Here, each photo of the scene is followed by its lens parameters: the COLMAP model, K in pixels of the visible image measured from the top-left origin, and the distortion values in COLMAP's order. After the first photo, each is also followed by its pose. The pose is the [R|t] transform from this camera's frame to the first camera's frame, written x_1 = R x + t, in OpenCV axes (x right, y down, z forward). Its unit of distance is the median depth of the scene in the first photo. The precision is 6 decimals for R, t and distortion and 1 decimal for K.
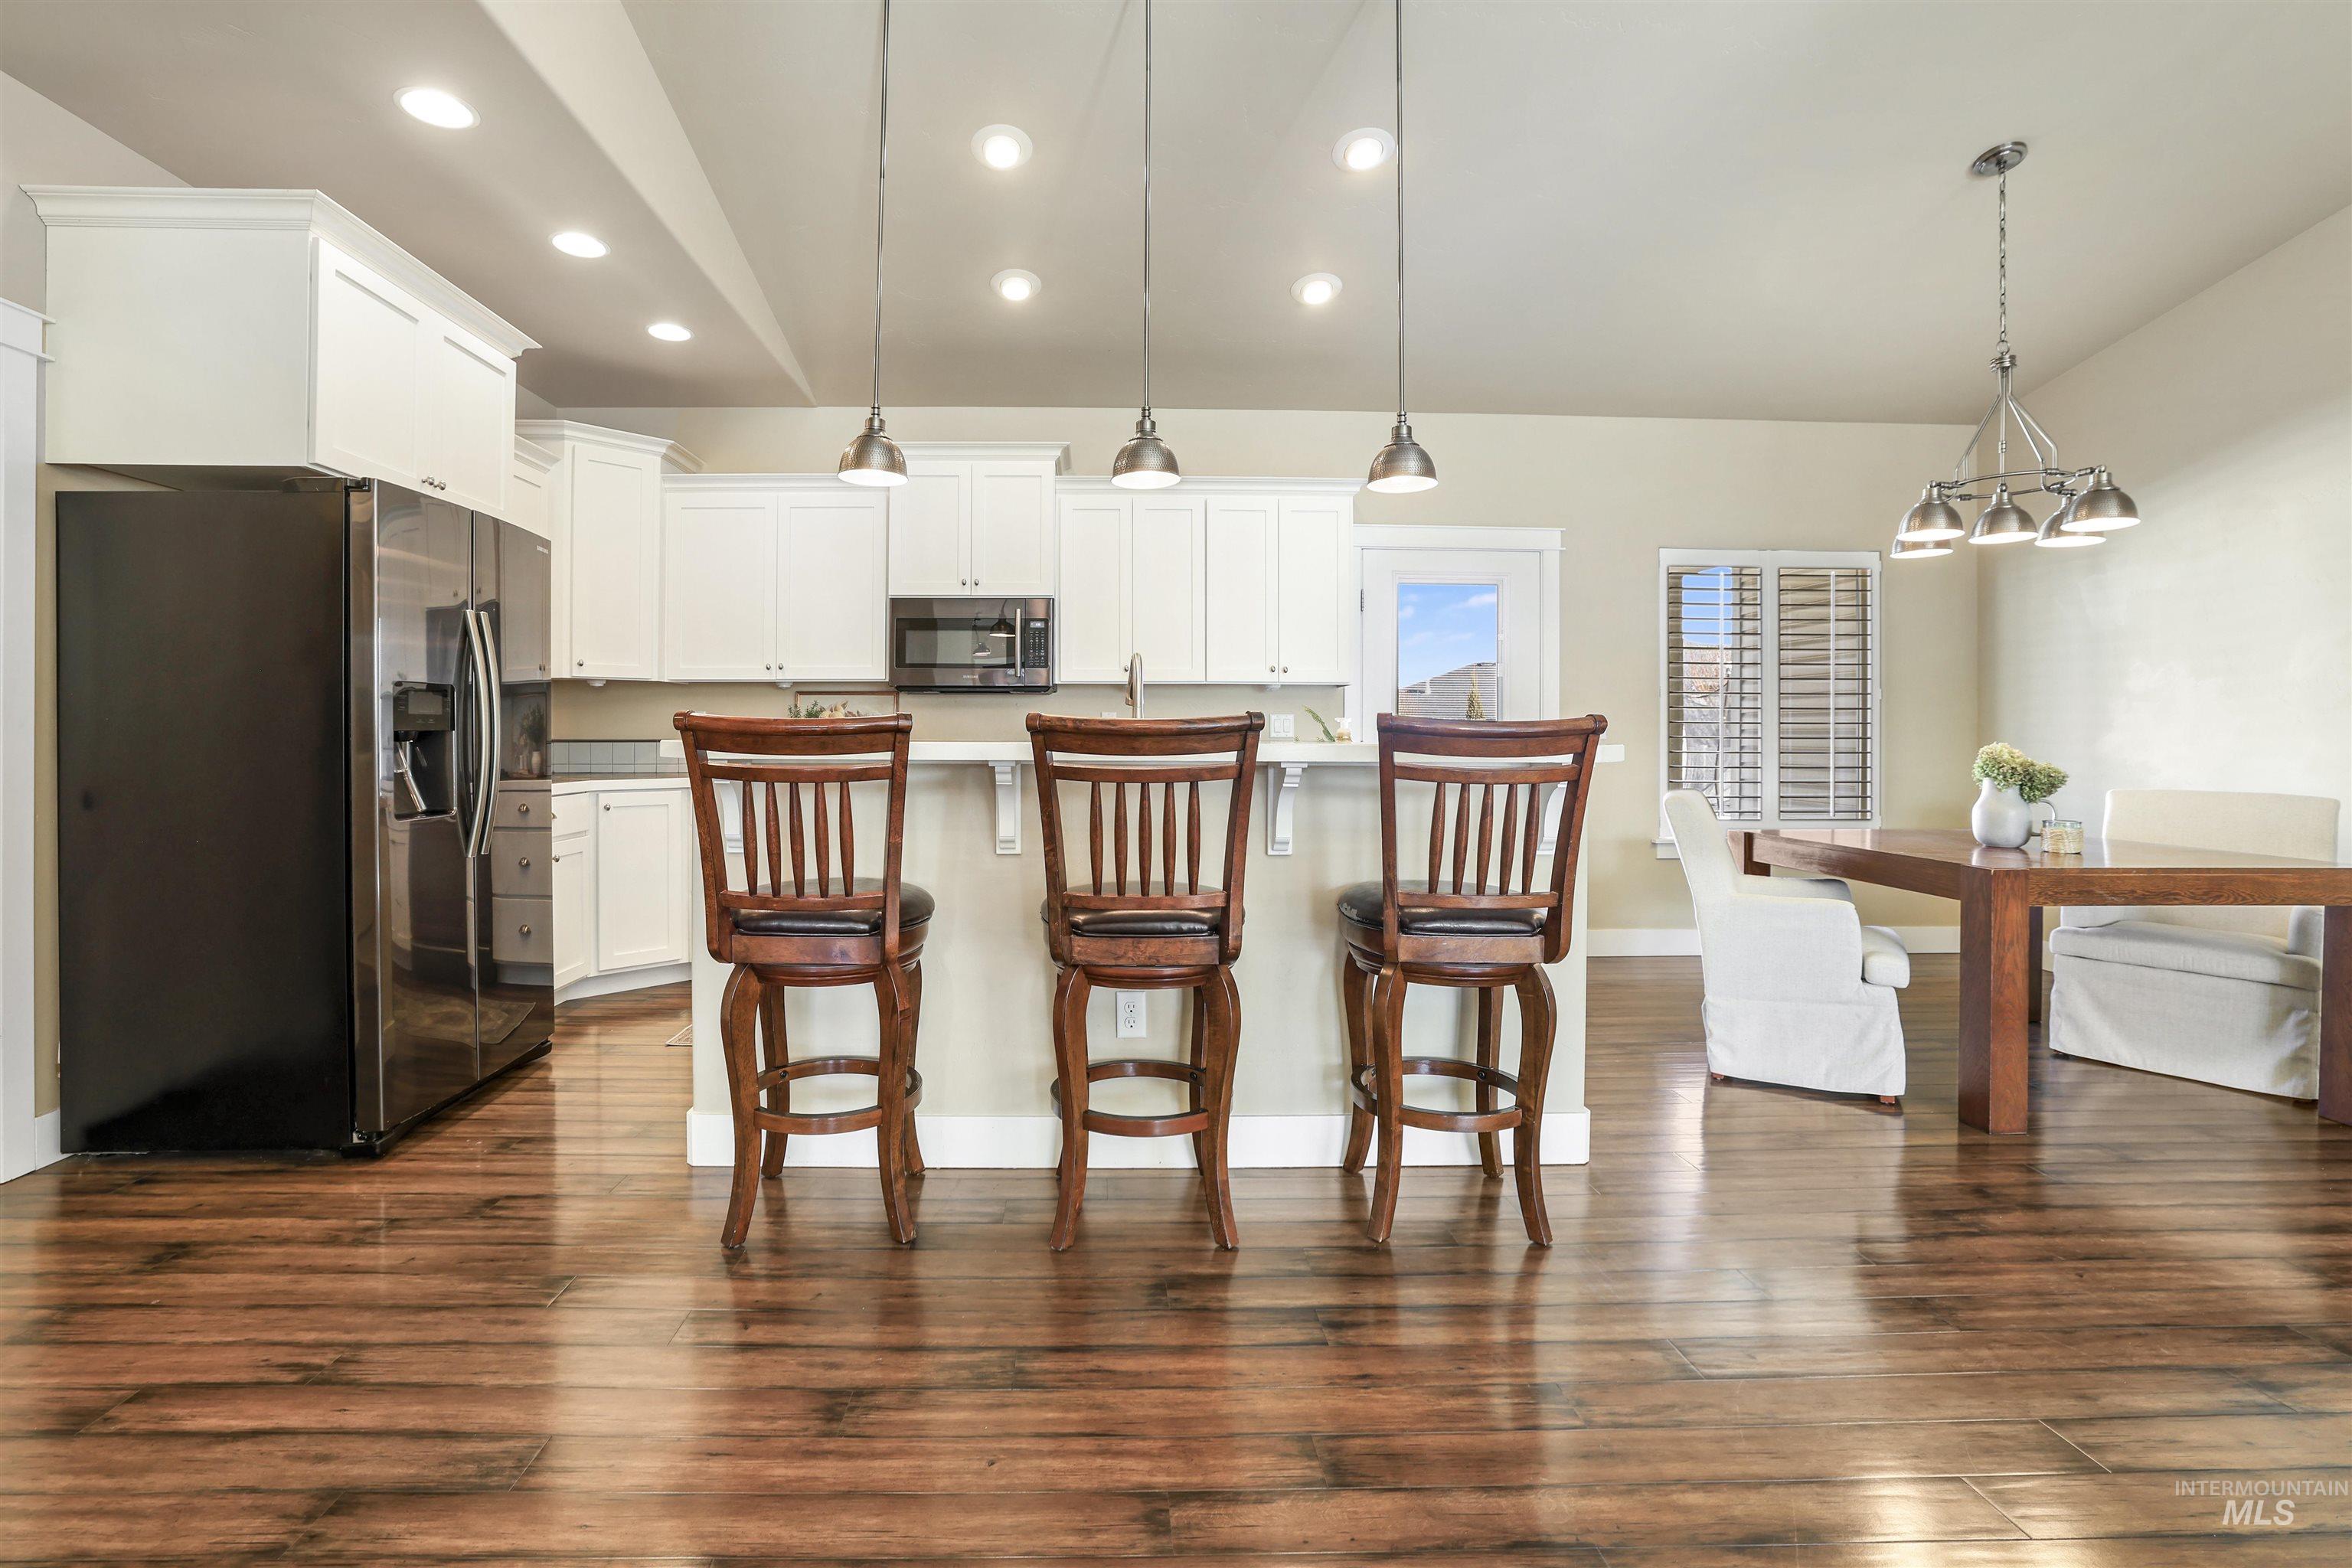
lens RADIAL K [[977.8, 0, 1169.7], [0, 977.8, 738.8], [0, 0, 1]] dist [-0.000322, 0.000119]
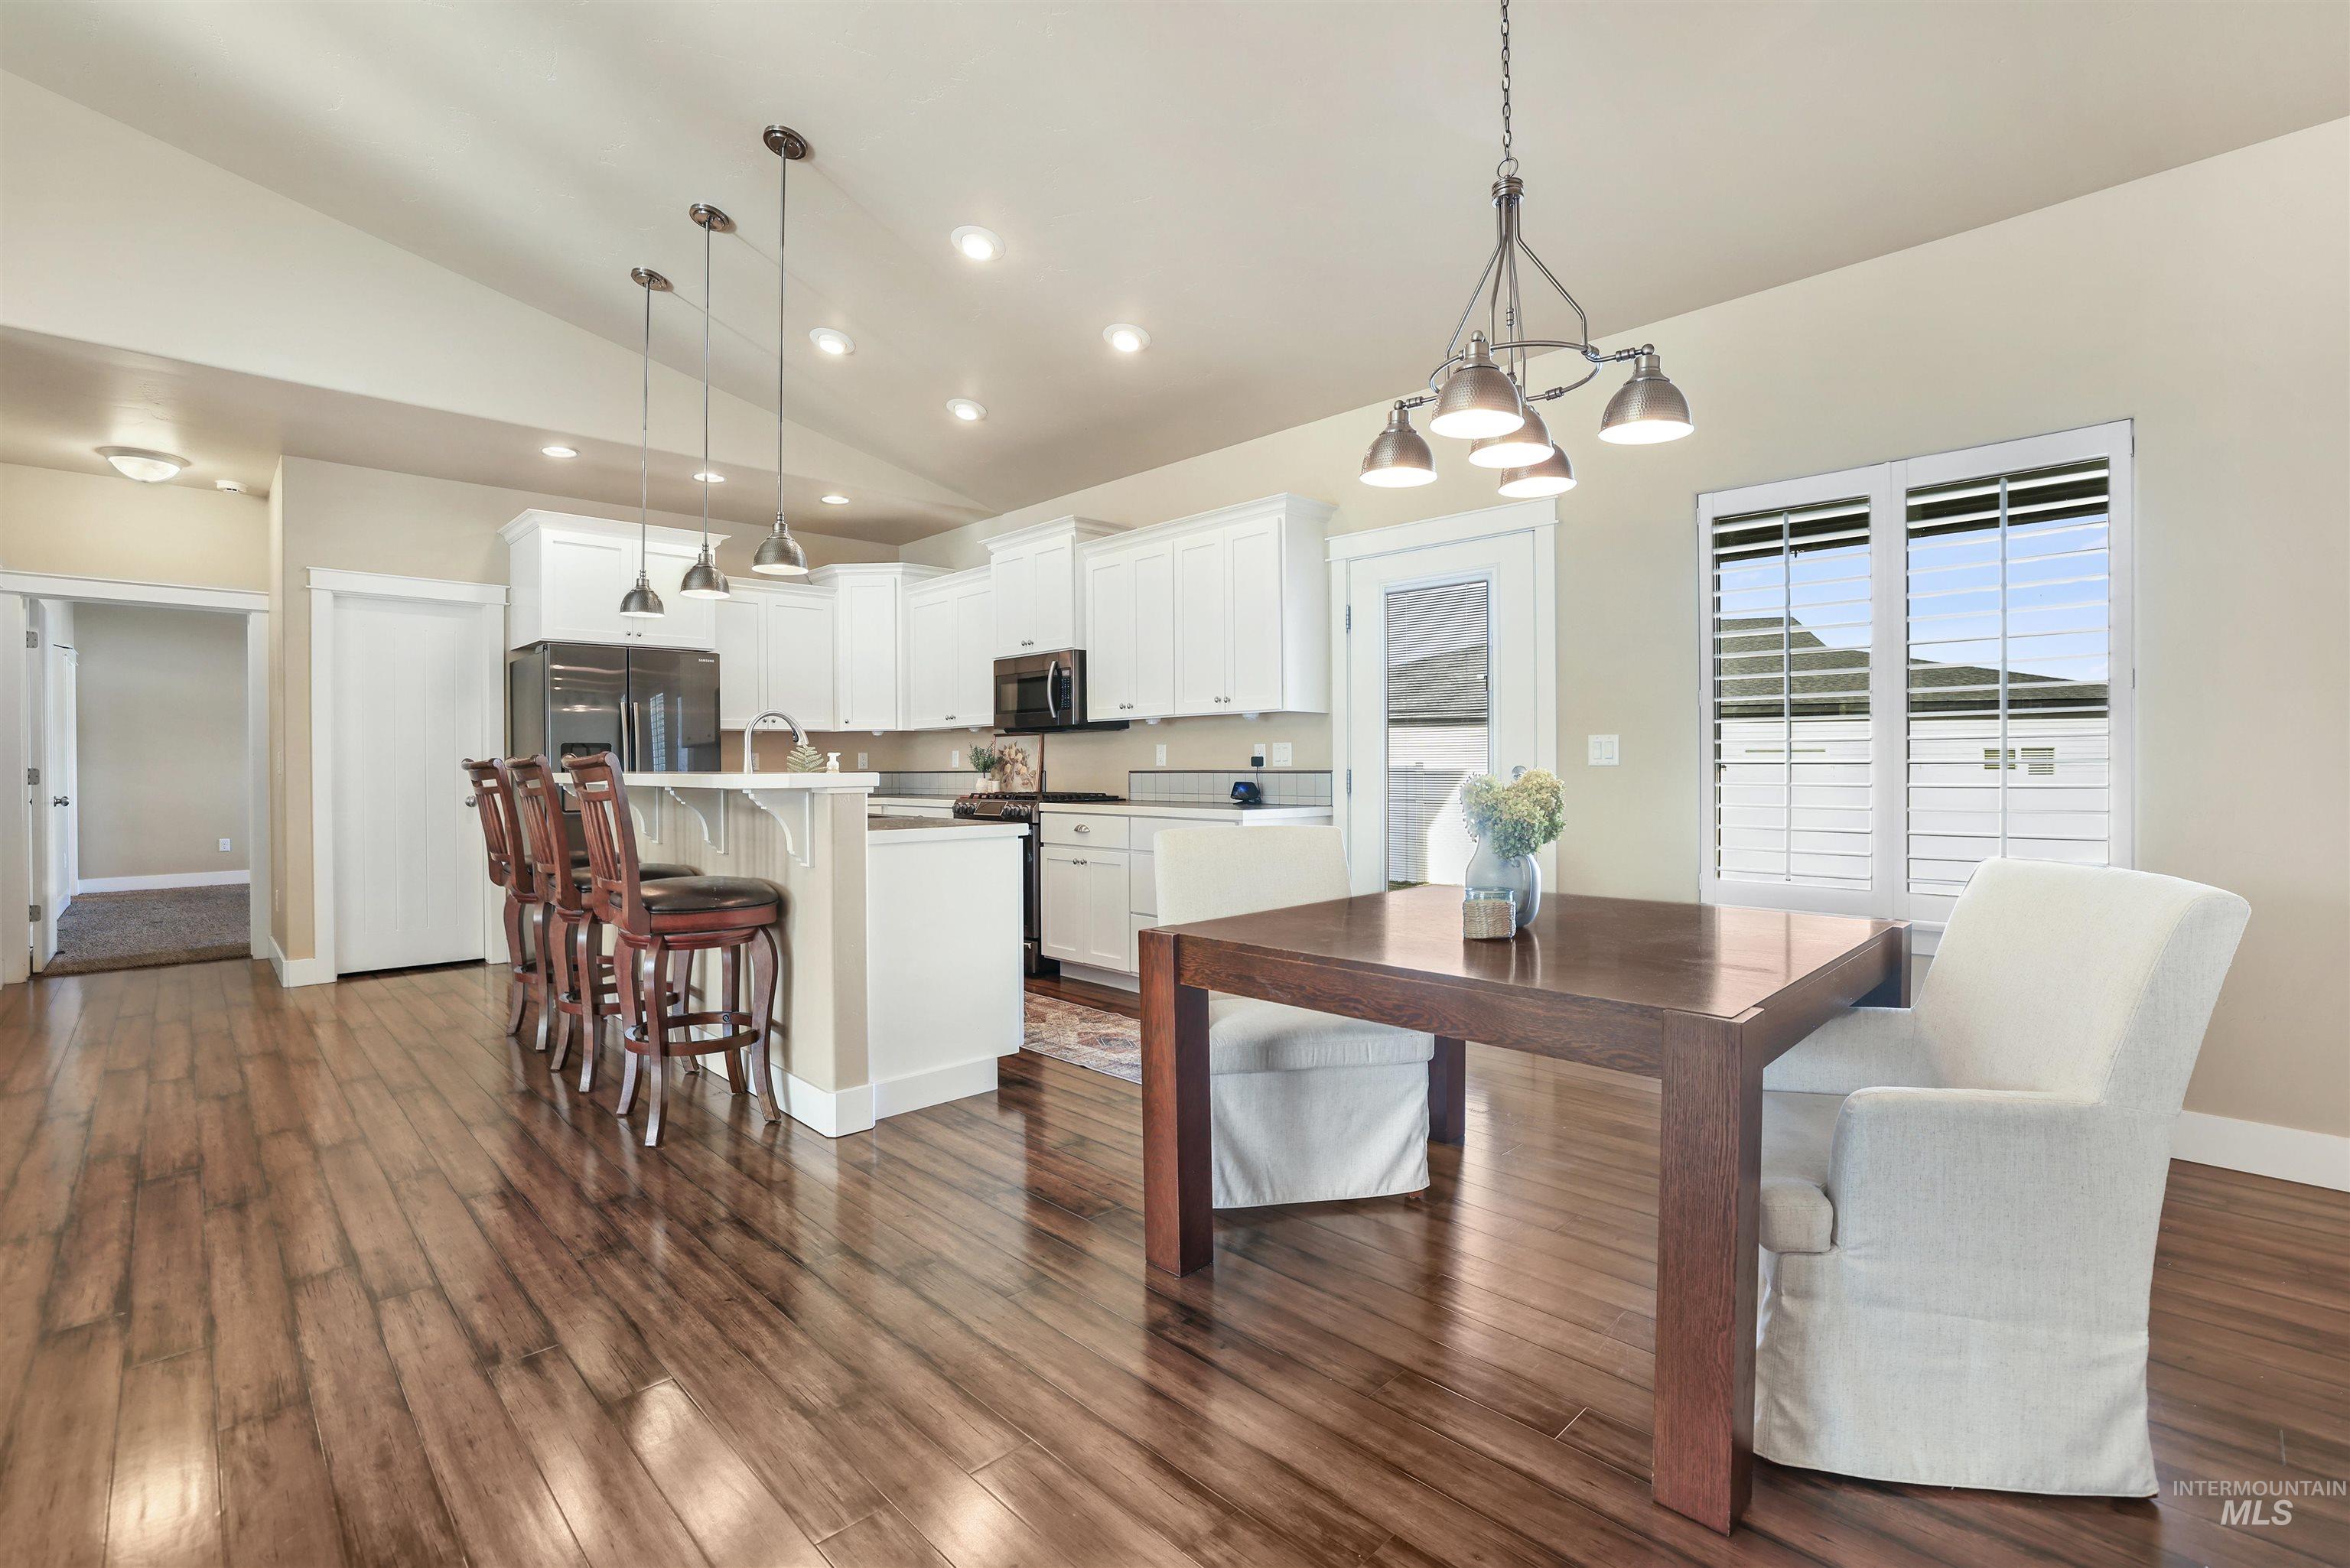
lens RADIAL K [[1019.6, 0, 1175.0], [0, 1019.6, 784.0], [0, 0, 1]] dist [-0.001516, -0.000092]
pose [[0.677917, 0.006895, -0.735106, 0.855424], [-0.000192, 0.999958, 0.009203, 0.004713], [0.735138, -0.006098, 0.677890, 0.268956]]
